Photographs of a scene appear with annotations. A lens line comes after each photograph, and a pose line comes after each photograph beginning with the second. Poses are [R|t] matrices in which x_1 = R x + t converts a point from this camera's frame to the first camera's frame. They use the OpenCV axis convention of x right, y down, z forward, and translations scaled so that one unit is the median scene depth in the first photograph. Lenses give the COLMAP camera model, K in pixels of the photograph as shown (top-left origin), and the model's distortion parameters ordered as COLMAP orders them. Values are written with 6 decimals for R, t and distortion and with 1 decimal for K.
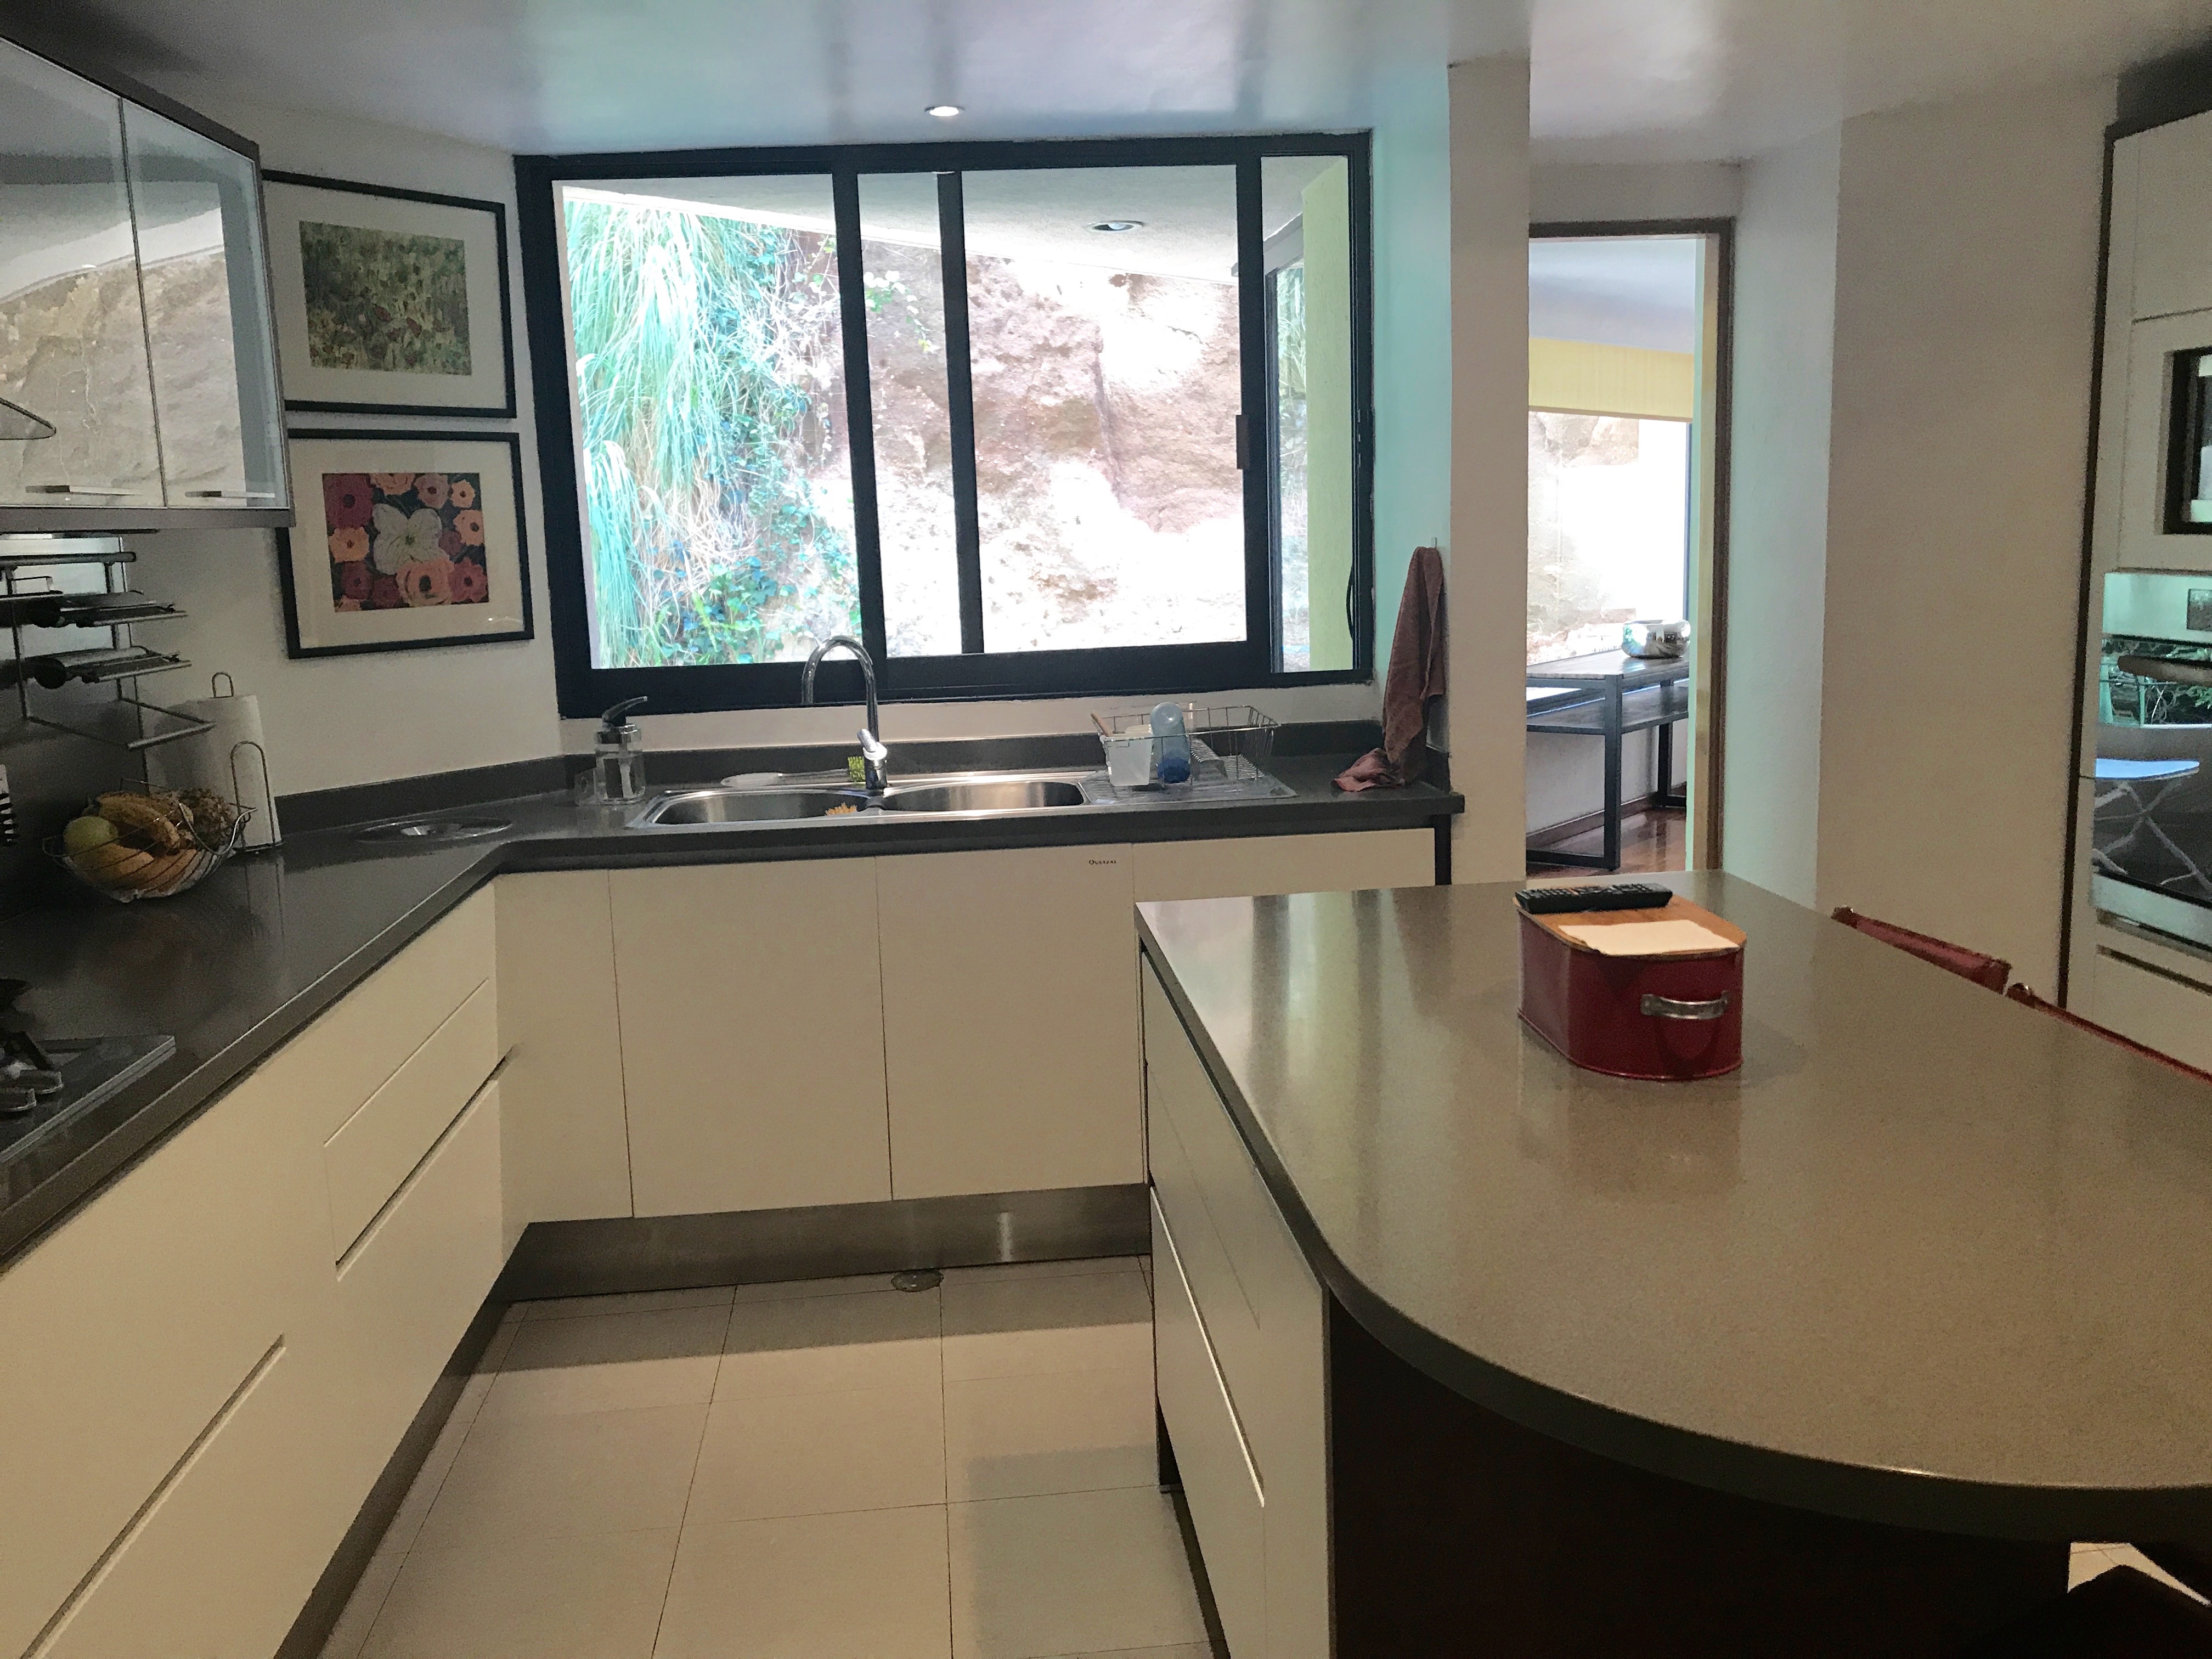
lens RADIAL K [[1846.6, 0, 1106.0], [0, 1846.6, 829.5], [0, 0, 1]] dist [0.024752, 0.005777]
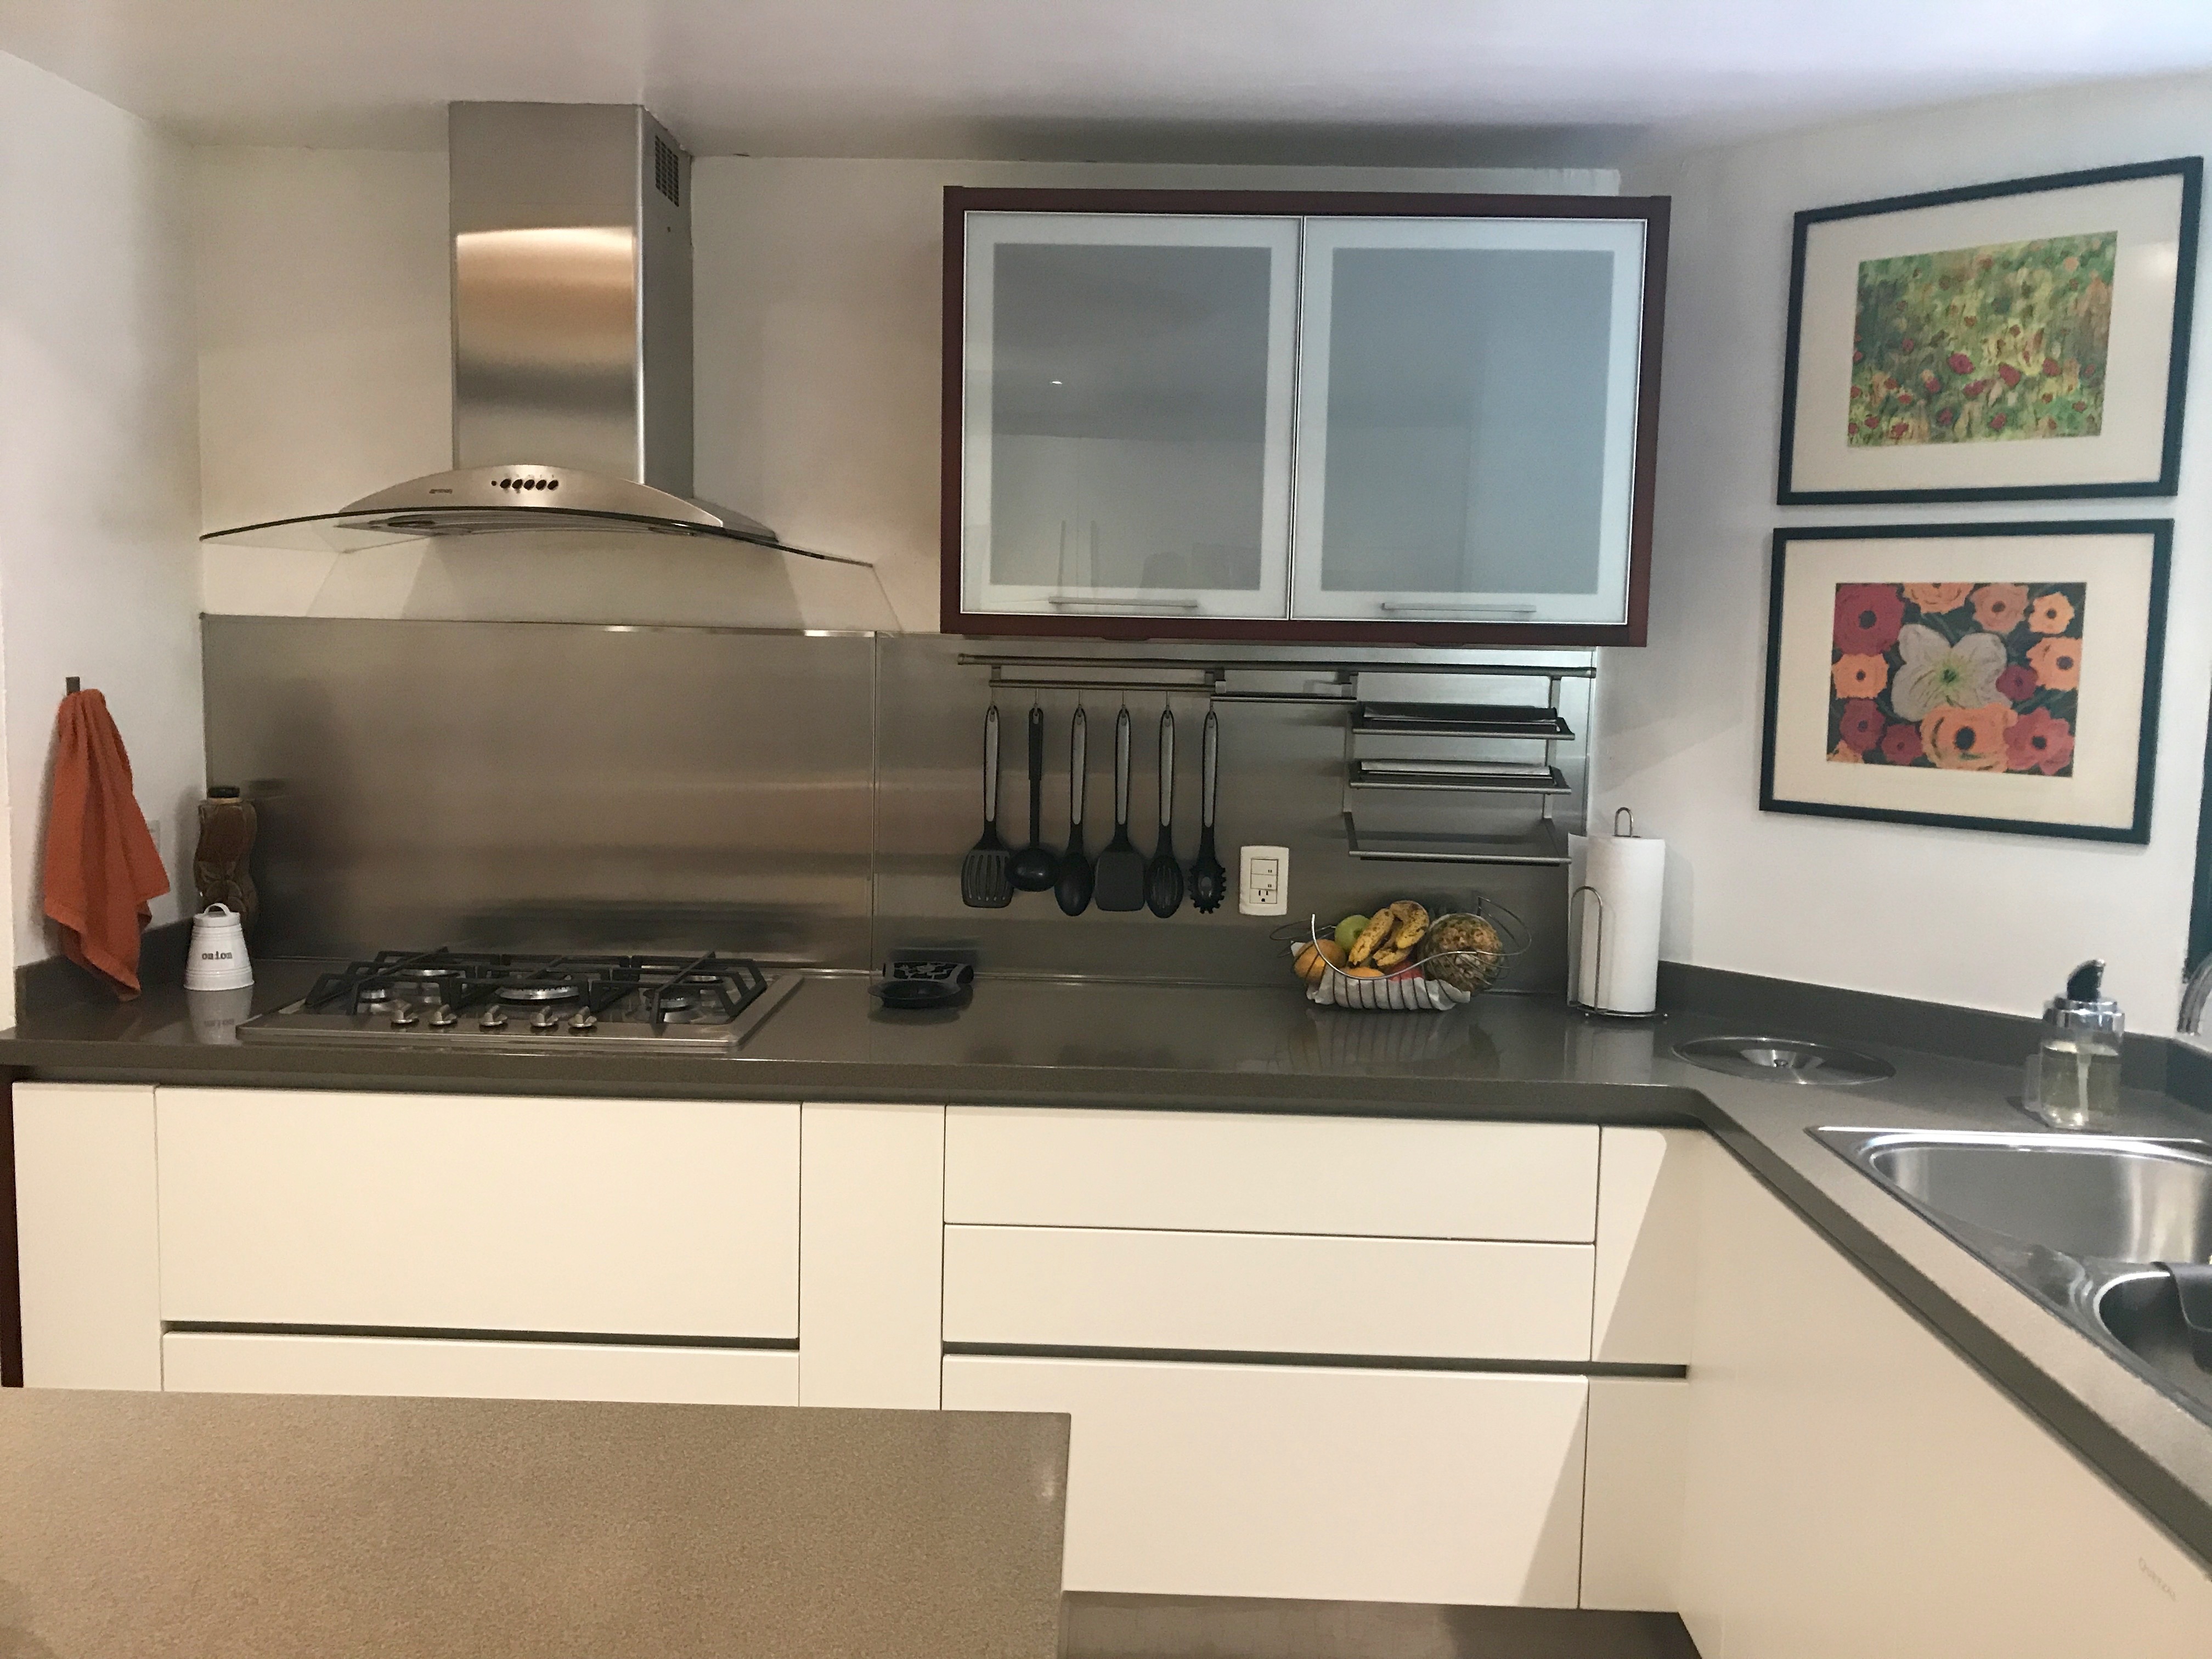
lens RADIAL K [[1846.6, 0, 1106.0], [0, 1846.6, 829.5], [0, 0, 1]] dist [0.024752, 0.005777]
pose [[-0.127544, 0.146230, -0.980994, 0.380684], [-0.179671, 0.969302, 0.167847, -0.161933], [0.975423, 0.197664, -0.097356, 0.771988]]
